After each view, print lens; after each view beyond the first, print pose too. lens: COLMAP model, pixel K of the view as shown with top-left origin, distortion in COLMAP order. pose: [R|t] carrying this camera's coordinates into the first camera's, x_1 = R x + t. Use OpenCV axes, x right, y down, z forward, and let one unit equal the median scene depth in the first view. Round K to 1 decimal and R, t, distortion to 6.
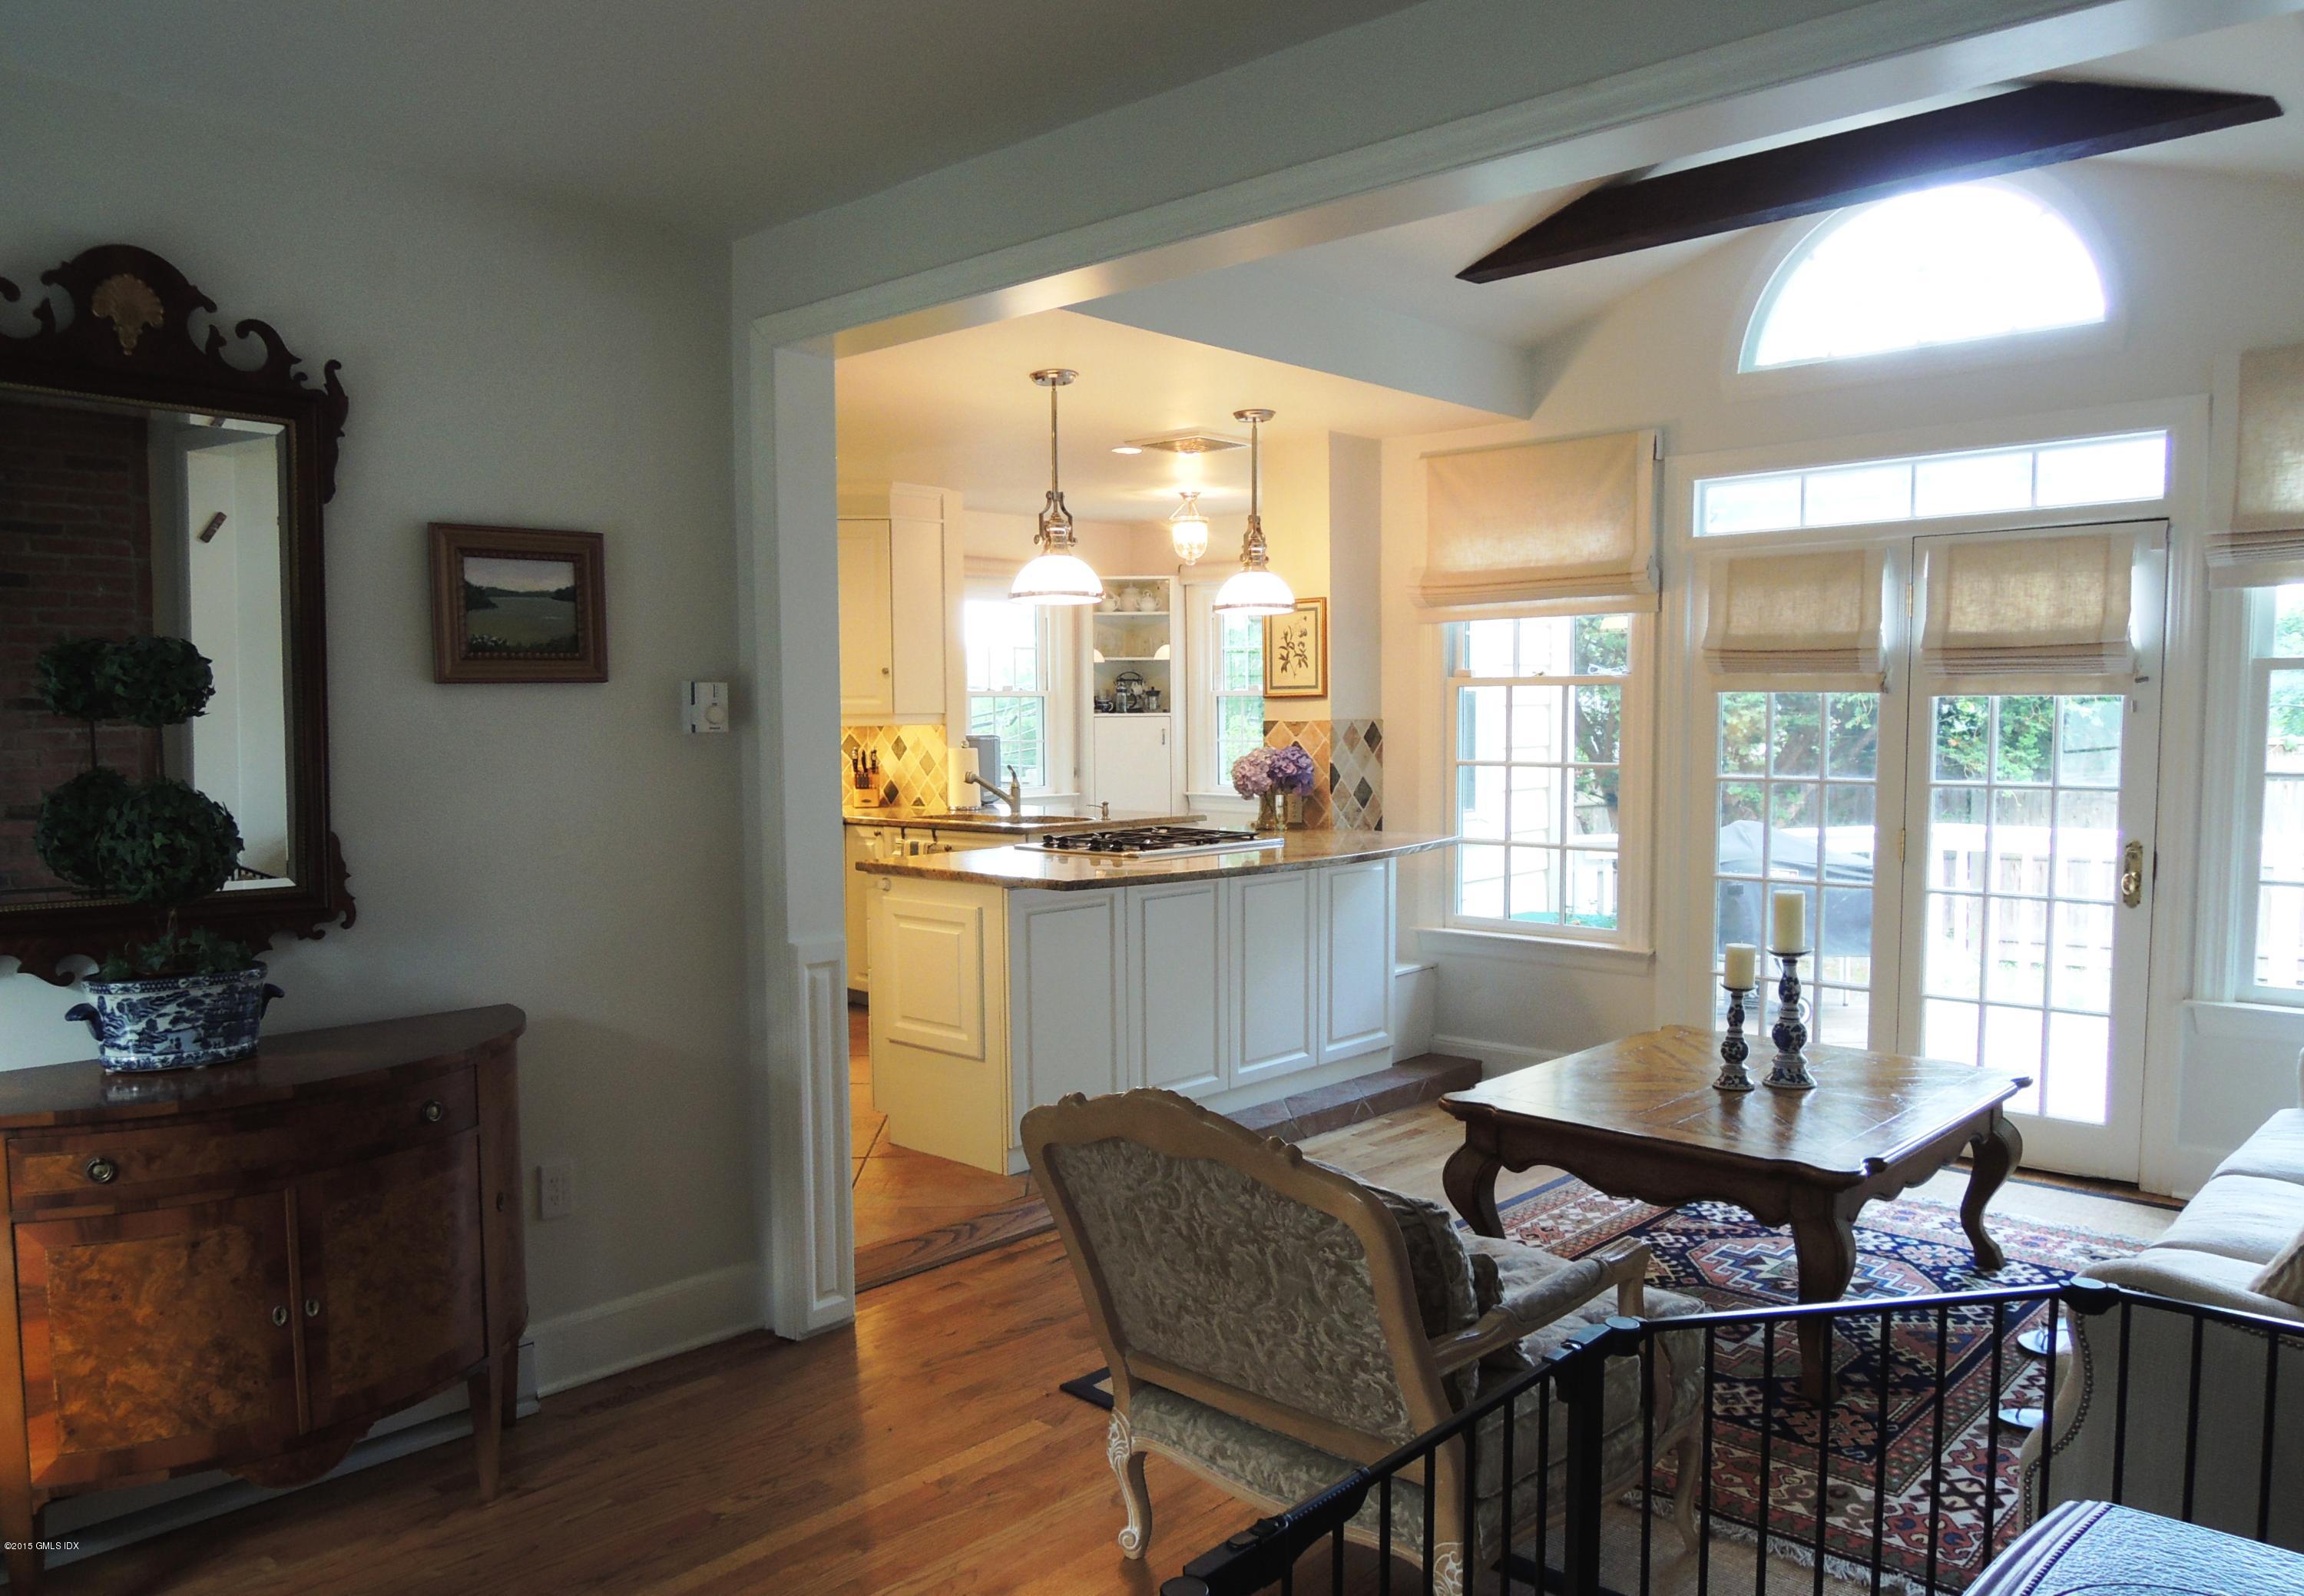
lens RADIAL K [[1629.4, 0, 1159.1], [0, 1629.4, 817.2], [0, 0, 1]] dist [-0.010146, -0.002322]
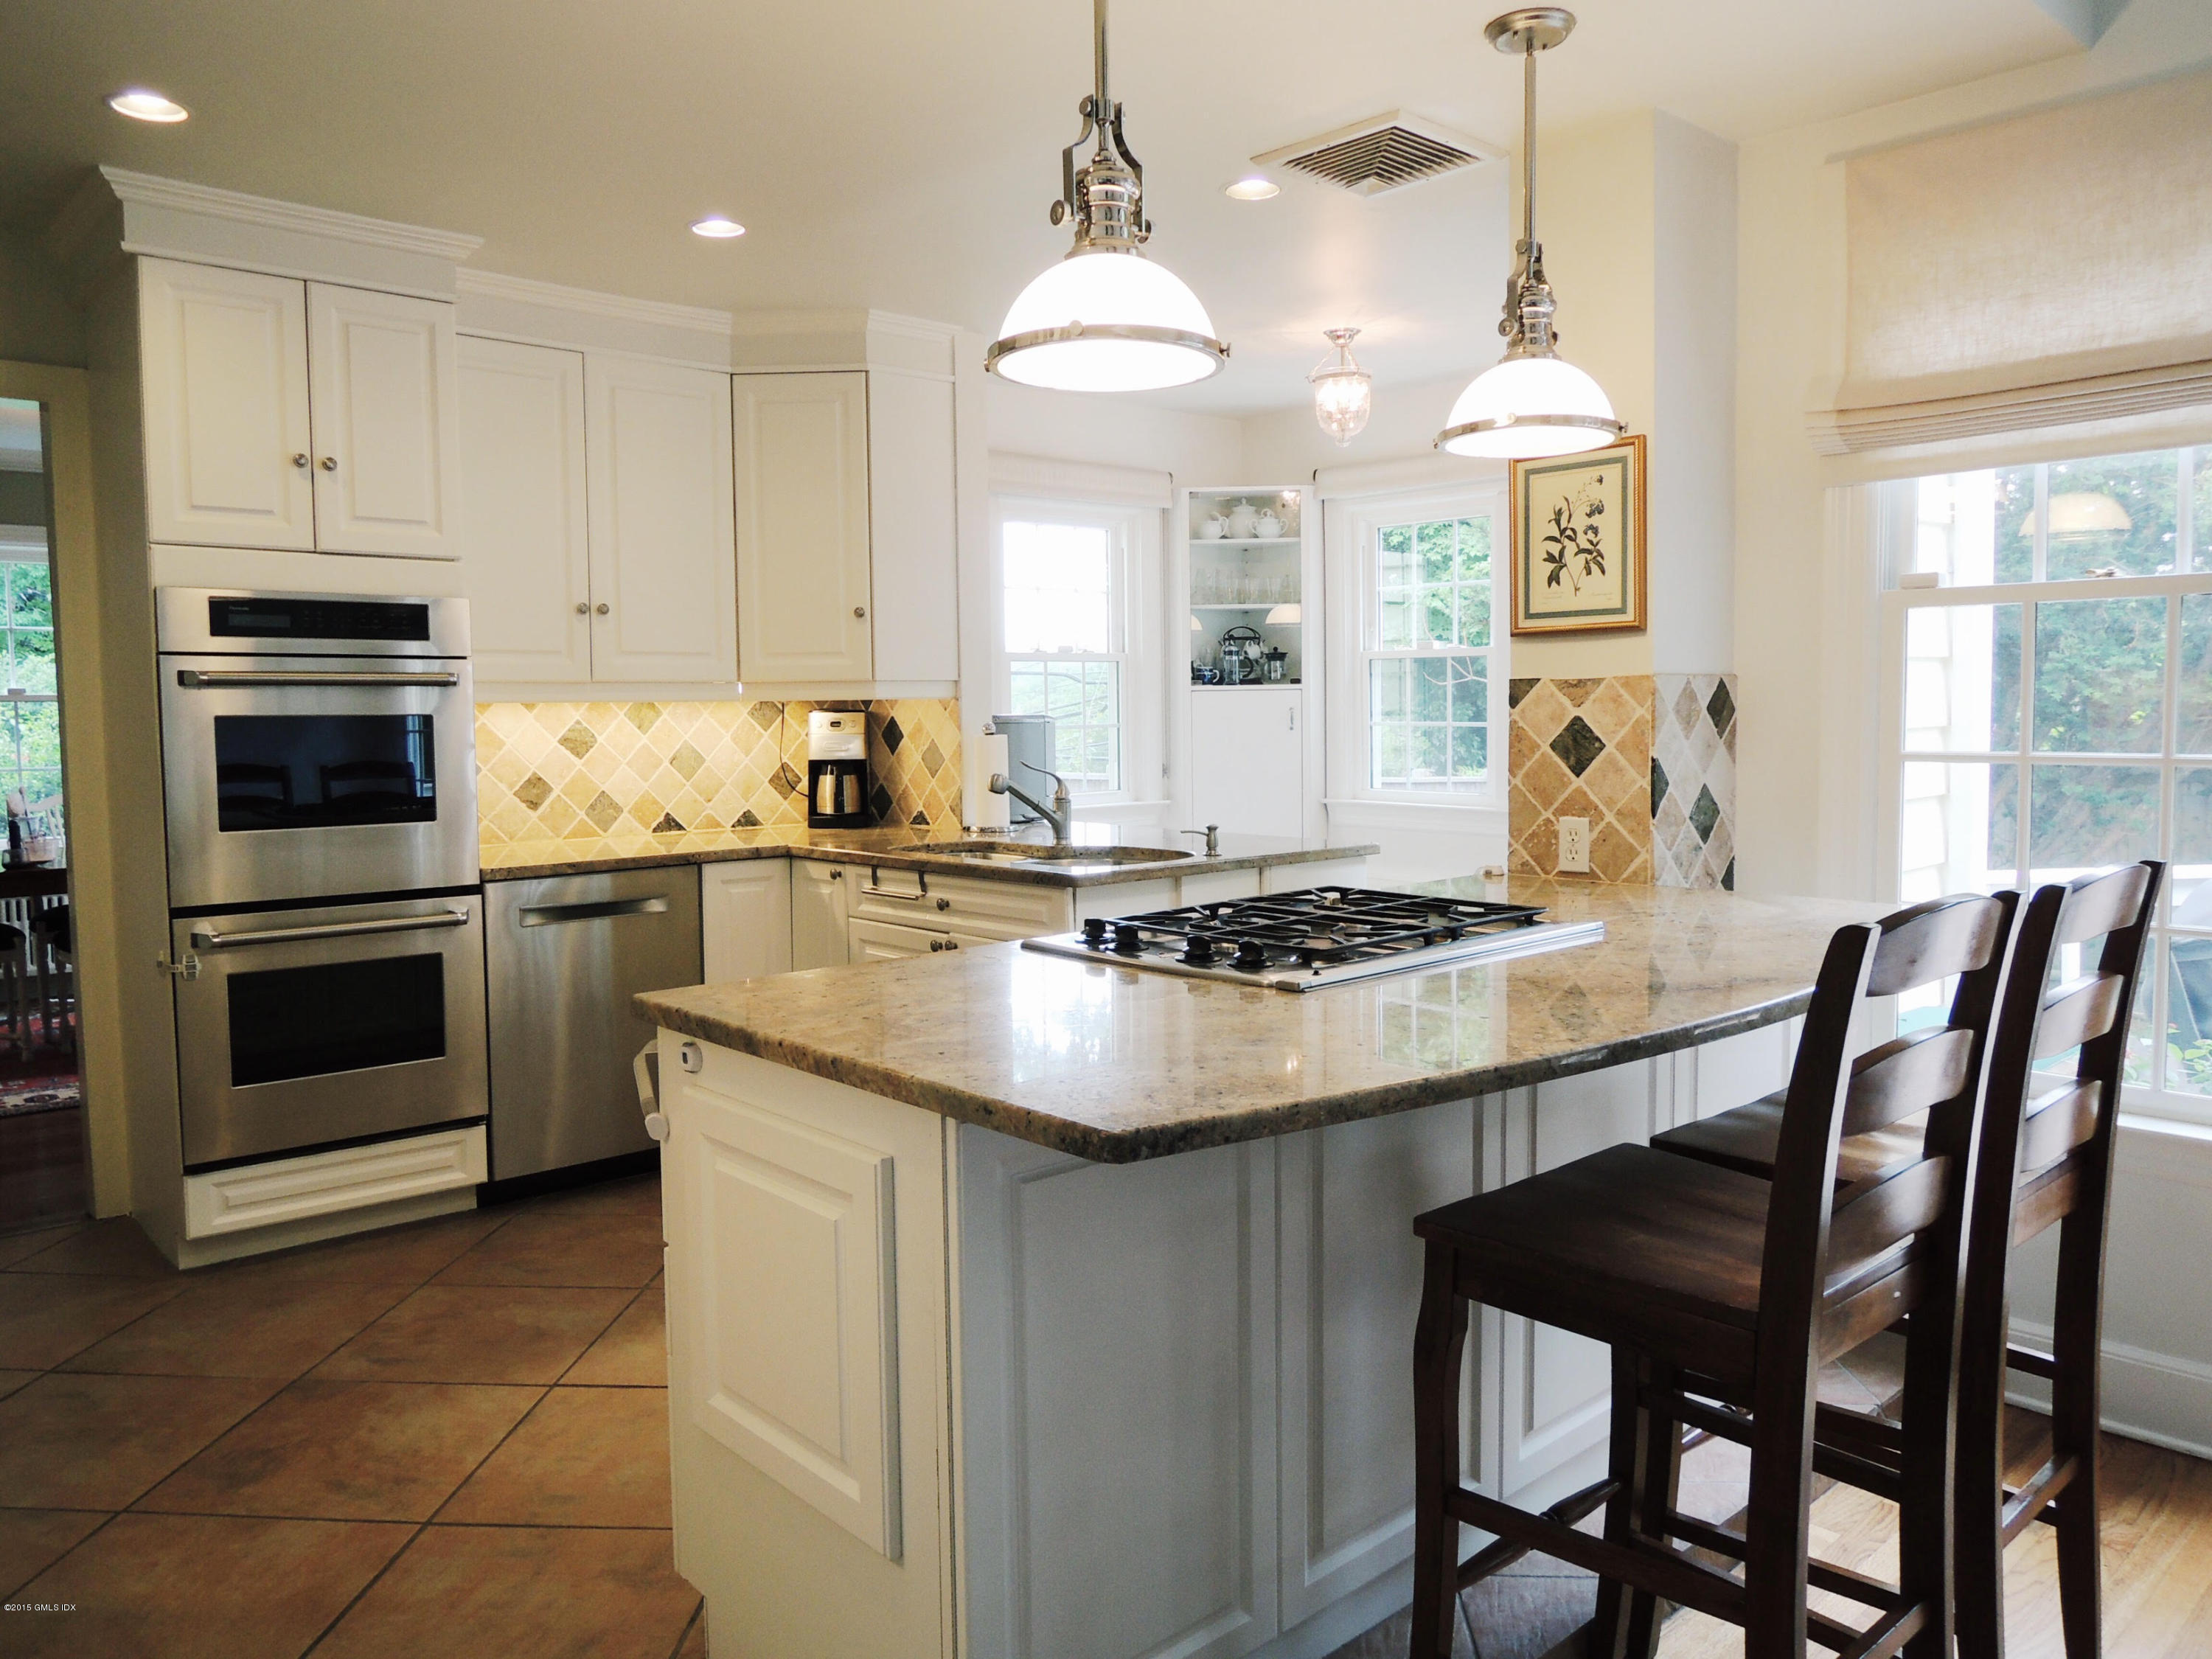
lens RADIAL K [[1570.9, 0, 1106.6], [0, 1570.9, 824.2], [0, 0, 1]] dist [-0.005678, -0.010021]
pose [[0.995766, 0.001384, -0.091918, -0.022988], [-0.000434, 0.999946, 0.010355, -0.018799], [0.091928, -0.010272, 0.995713, 0.532134]]
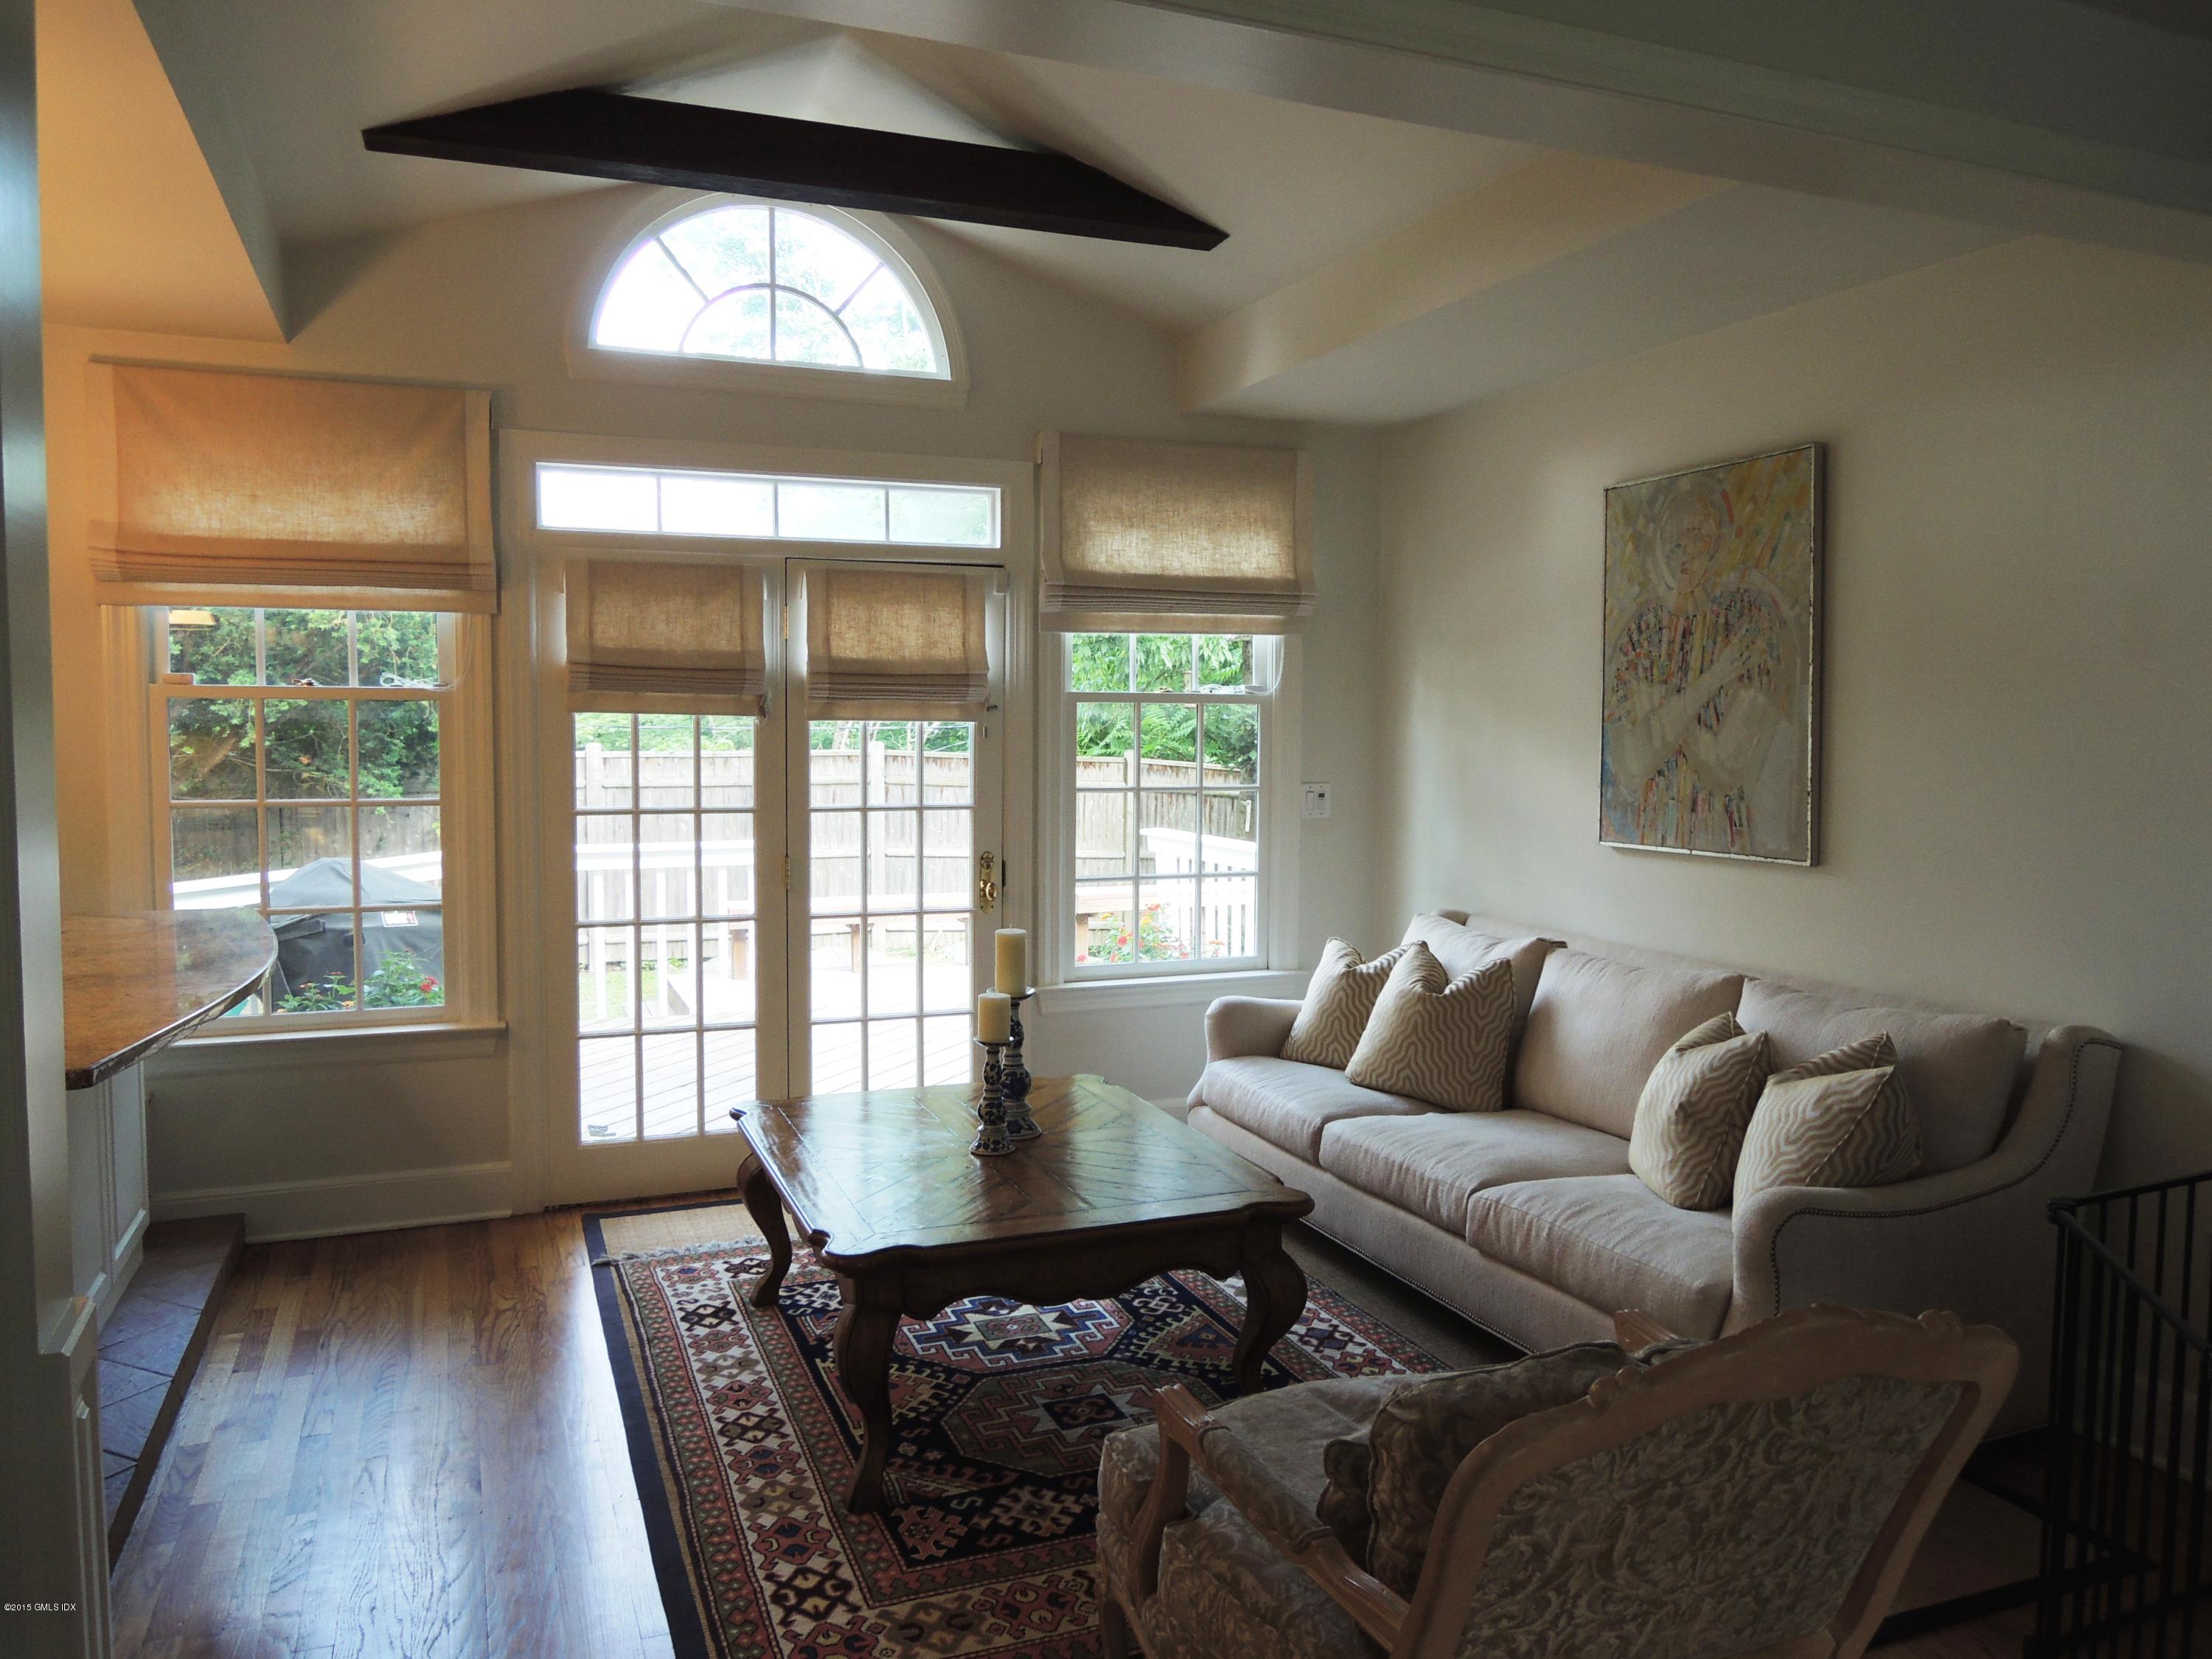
lens RADIAL K [[1578.5, 0, 1104.8], [0, 1578.5, 812.9], [0, 0, 1]] dist [-0.009054, -0.007196]
pose [[0.432760, -0.045466, 0.900362, -0.279863], [0.051513, 0.998343, 0.025654, -0.029845], [-0.900036, 0.035278, 0.434385, 0.374746]]
